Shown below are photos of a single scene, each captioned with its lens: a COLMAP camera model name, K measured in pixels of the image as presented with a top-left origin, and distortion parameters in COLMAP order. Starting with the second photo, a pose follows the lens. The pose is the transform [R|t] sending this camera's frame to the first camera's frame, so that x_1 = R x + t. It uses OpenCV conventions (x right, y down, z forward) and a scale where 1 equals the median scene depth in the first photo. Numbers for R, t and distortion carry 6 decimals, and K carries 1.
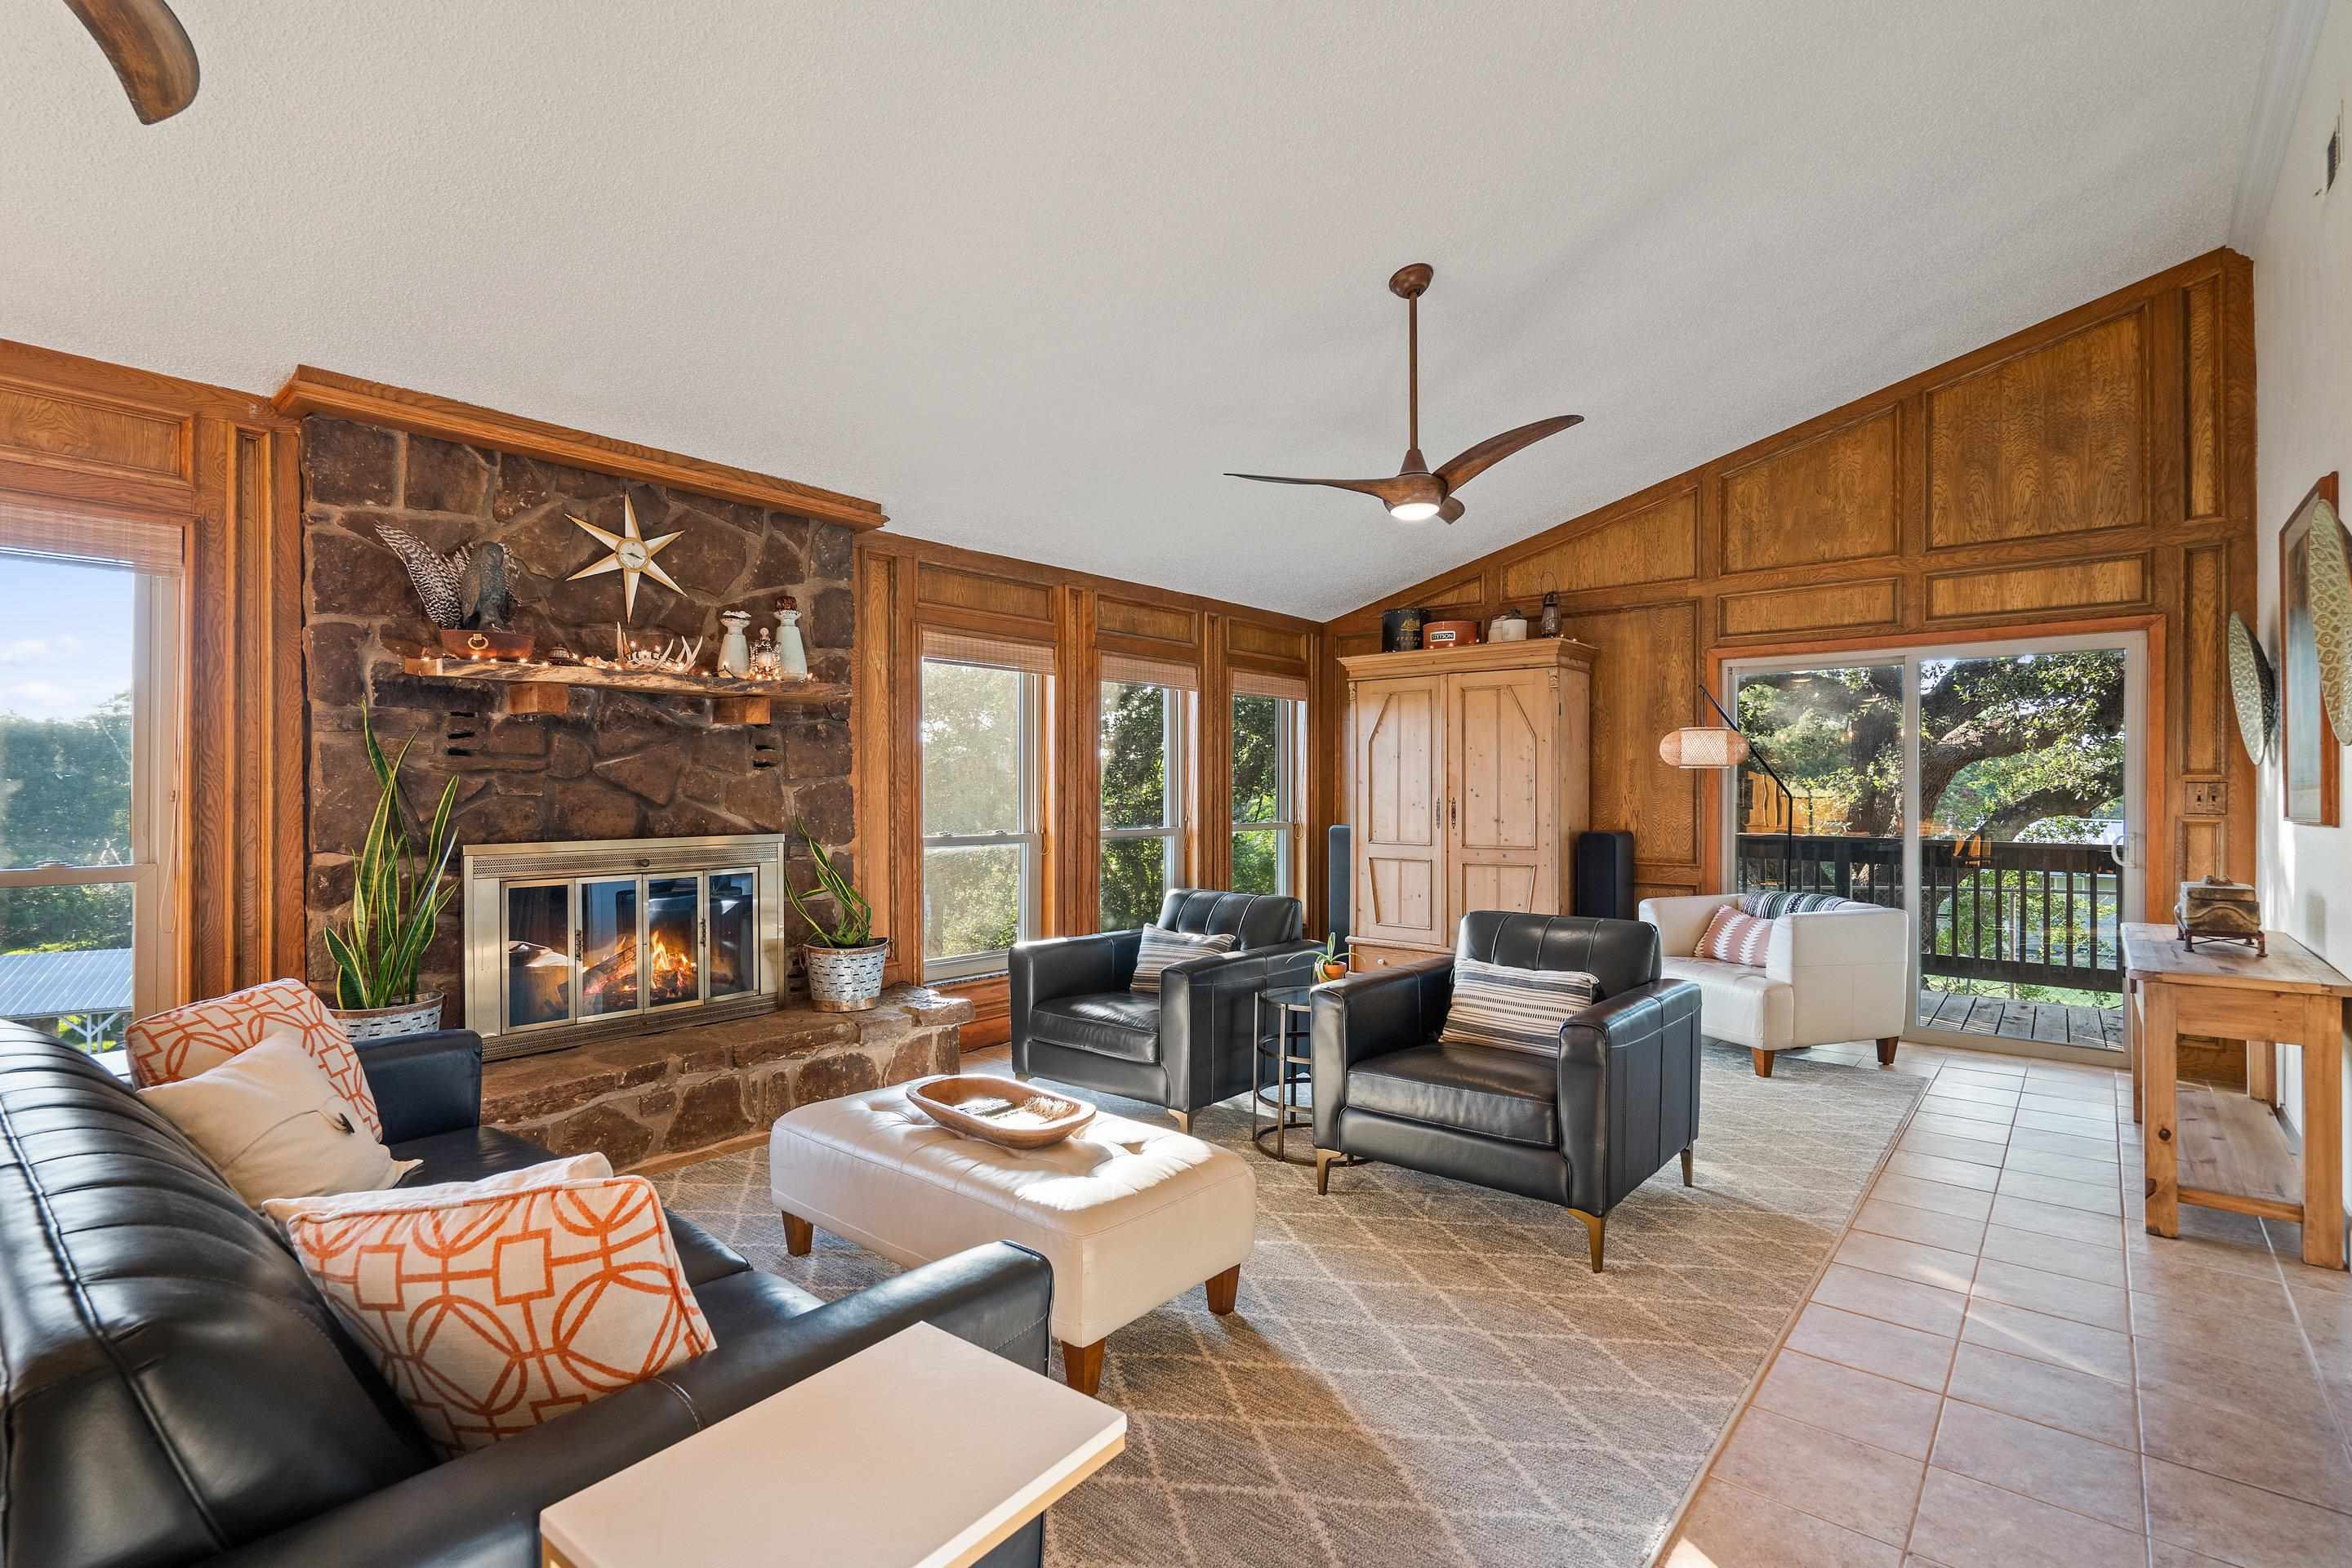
lens RADIAL K [[1072.0, 0, 1154.0], [0, 1072.0, 778.2], [0, 0, 1]] dist [-0.007178, 0.003437]
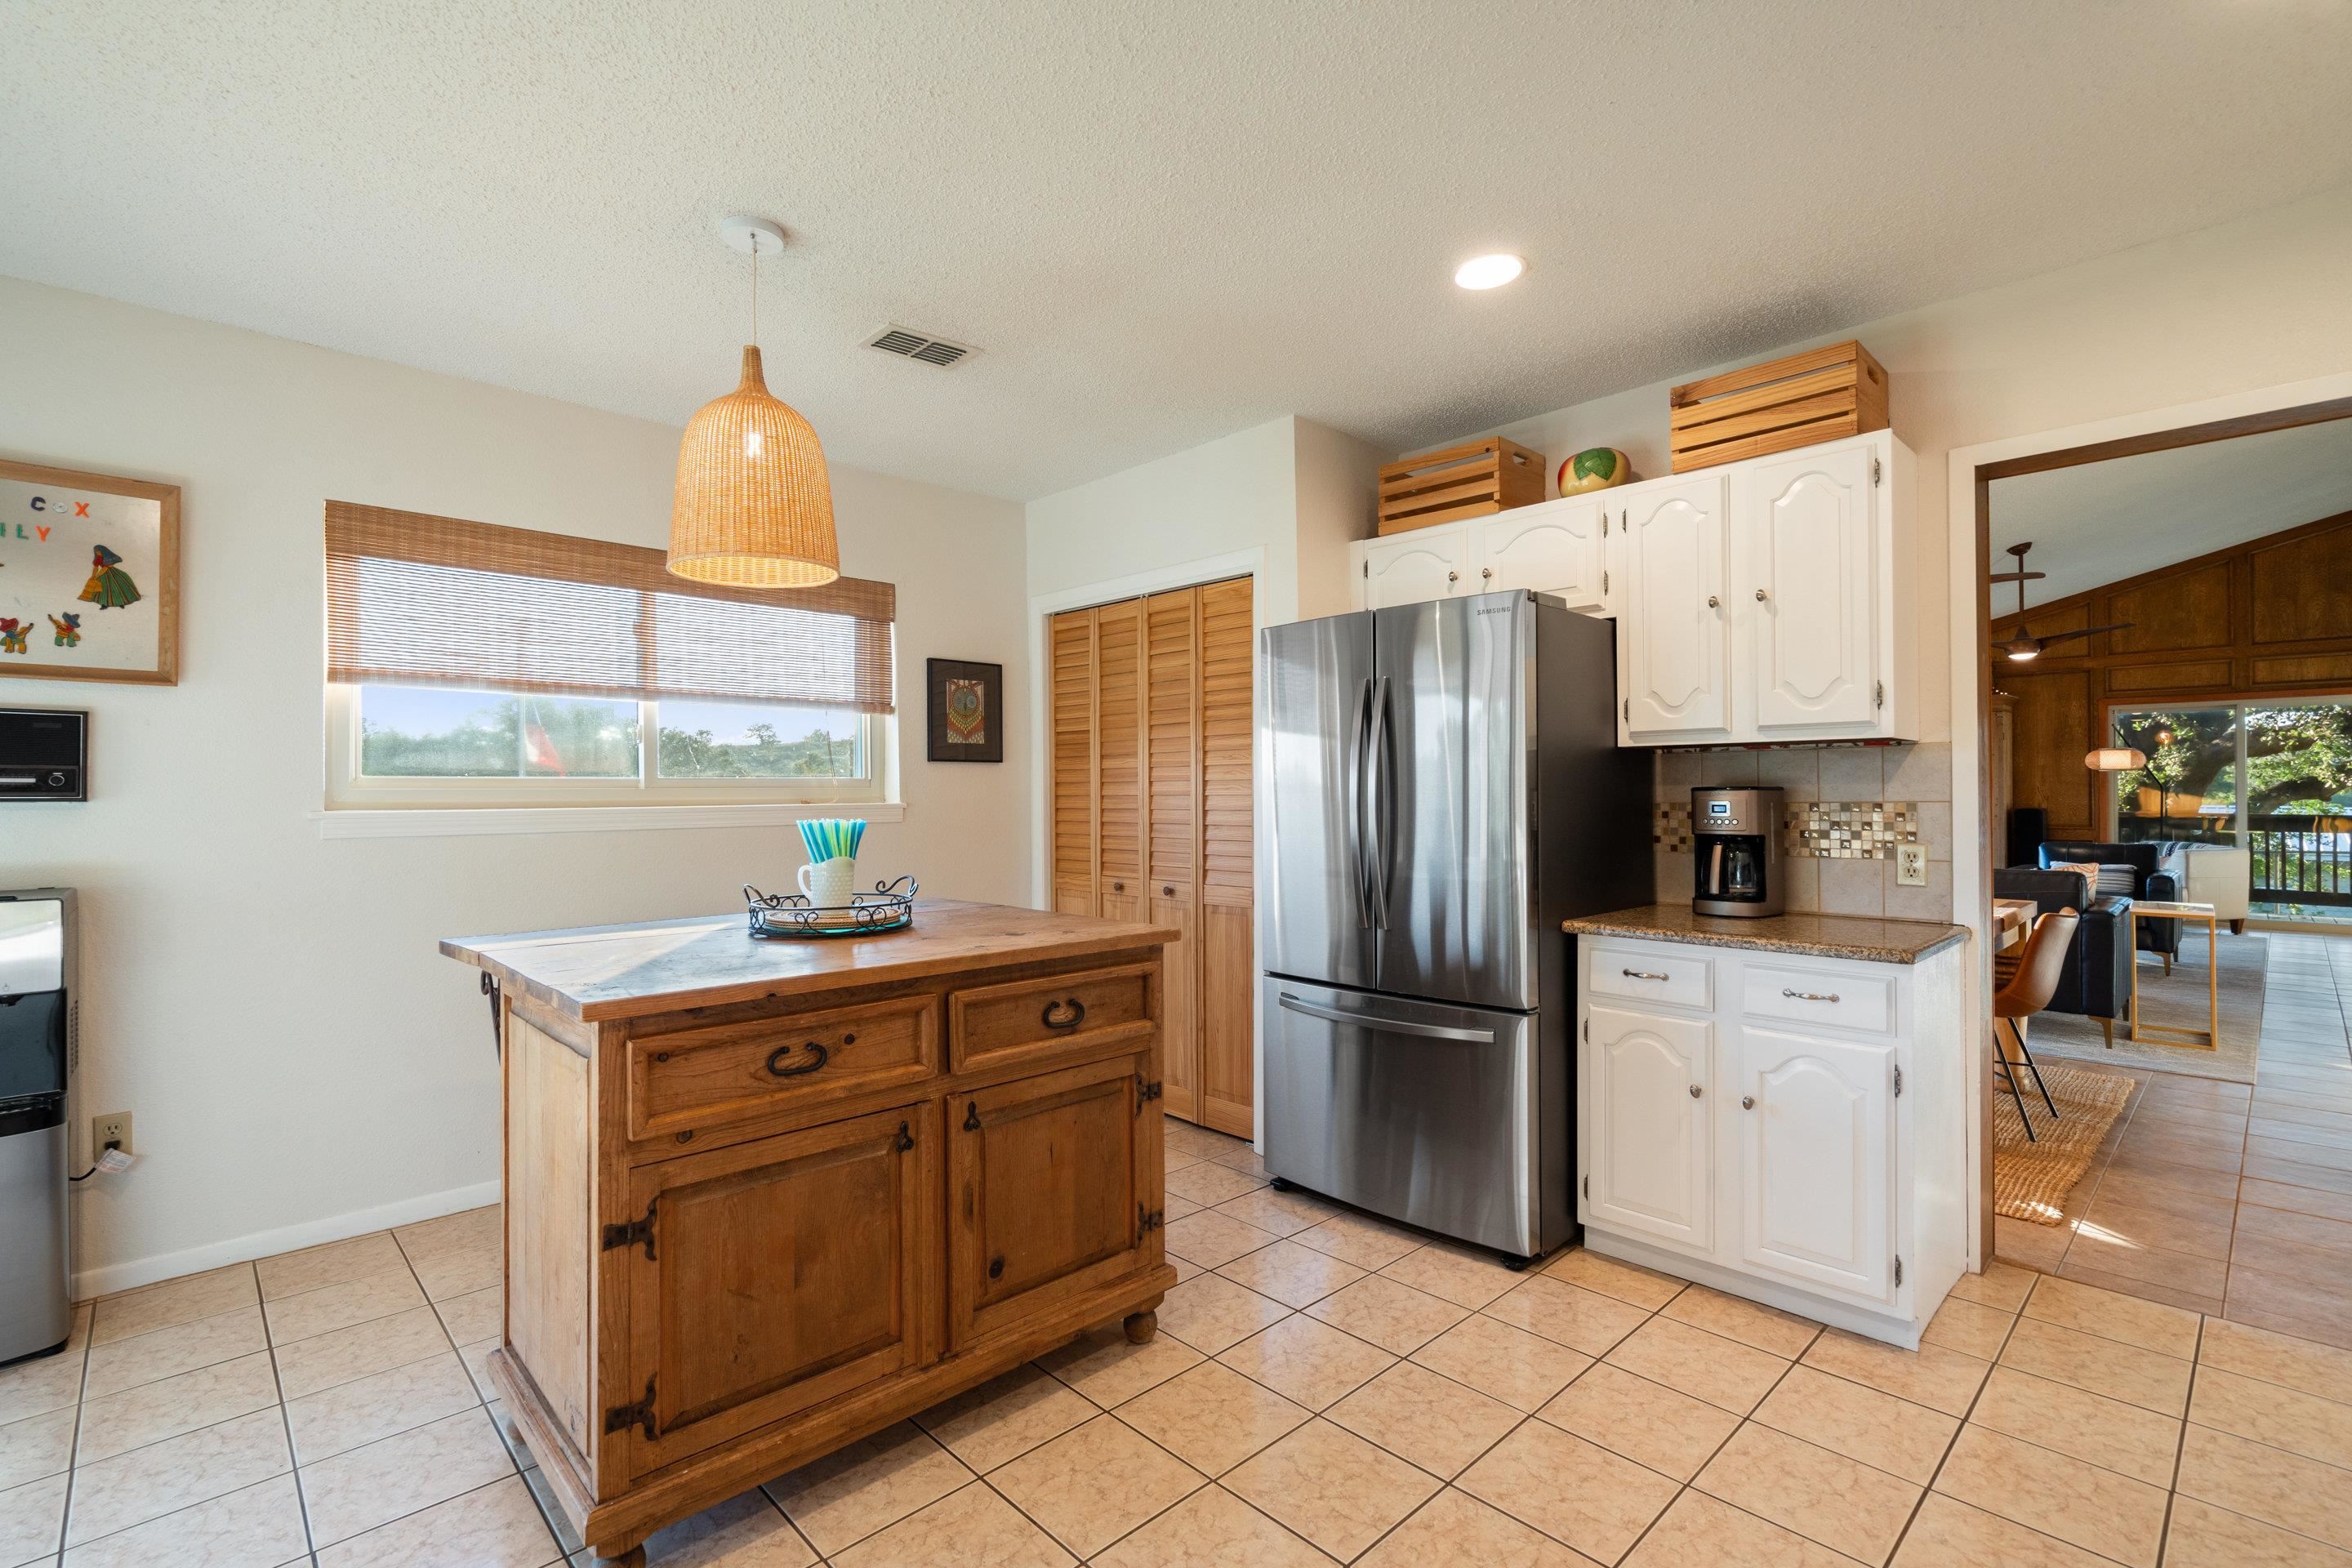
lens RADIAL K [[1072.0, 0, 1157.8], [0, 1072.0, 777.3], [0, 0, 1]] dist [-0.007178, 0.003437]
pose [[0.994855, -0.008396, -0.100958, -0.944192], [0.008412, 0.999965, -0.000267, -0.012454], [0.100957, -0.000583, 0.994891, -0.982511]]
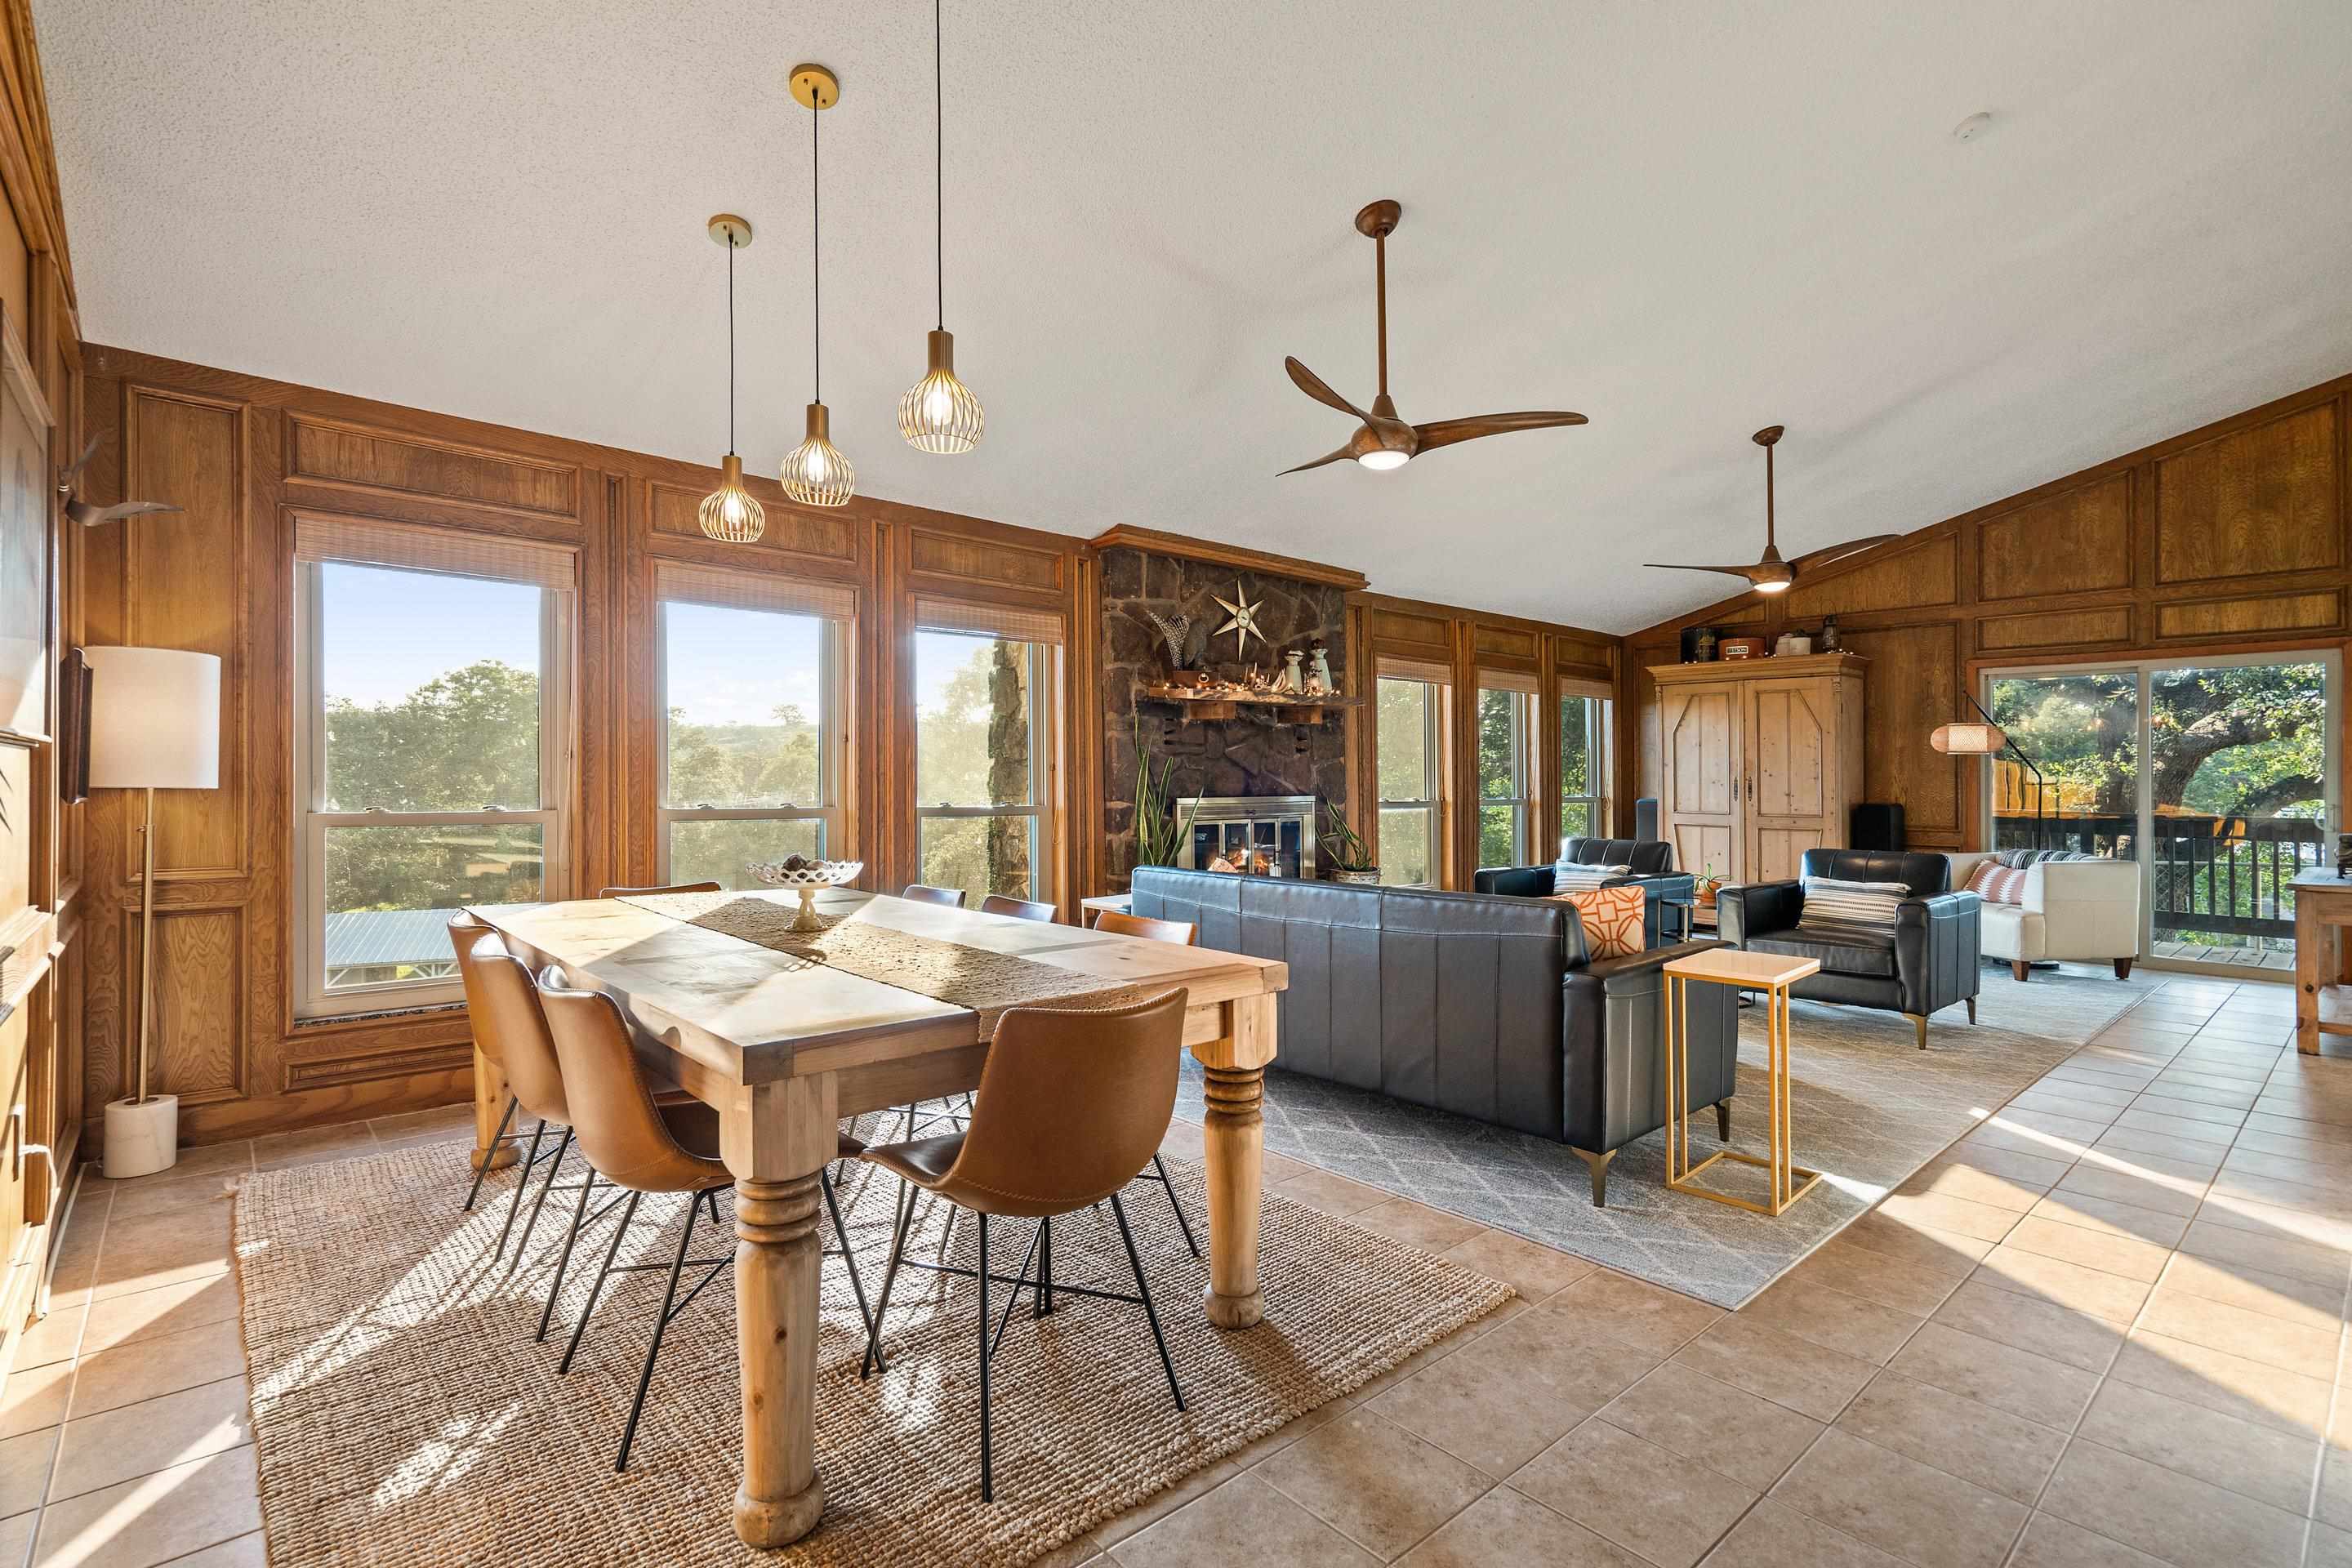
lens RADIAL K [[1072.0, 0, 1183.2], [0, 1072.0, 749.5], [0, 0, 1]] dist [-0.007178, 0.003437]
pose [[0.991036, 0.001677, -0.133588, -0.282772], [-0.003532, 0.999901, -0.013656, 0.006663], [0.133552, 0.014005, 0.990943, -0.456874]]
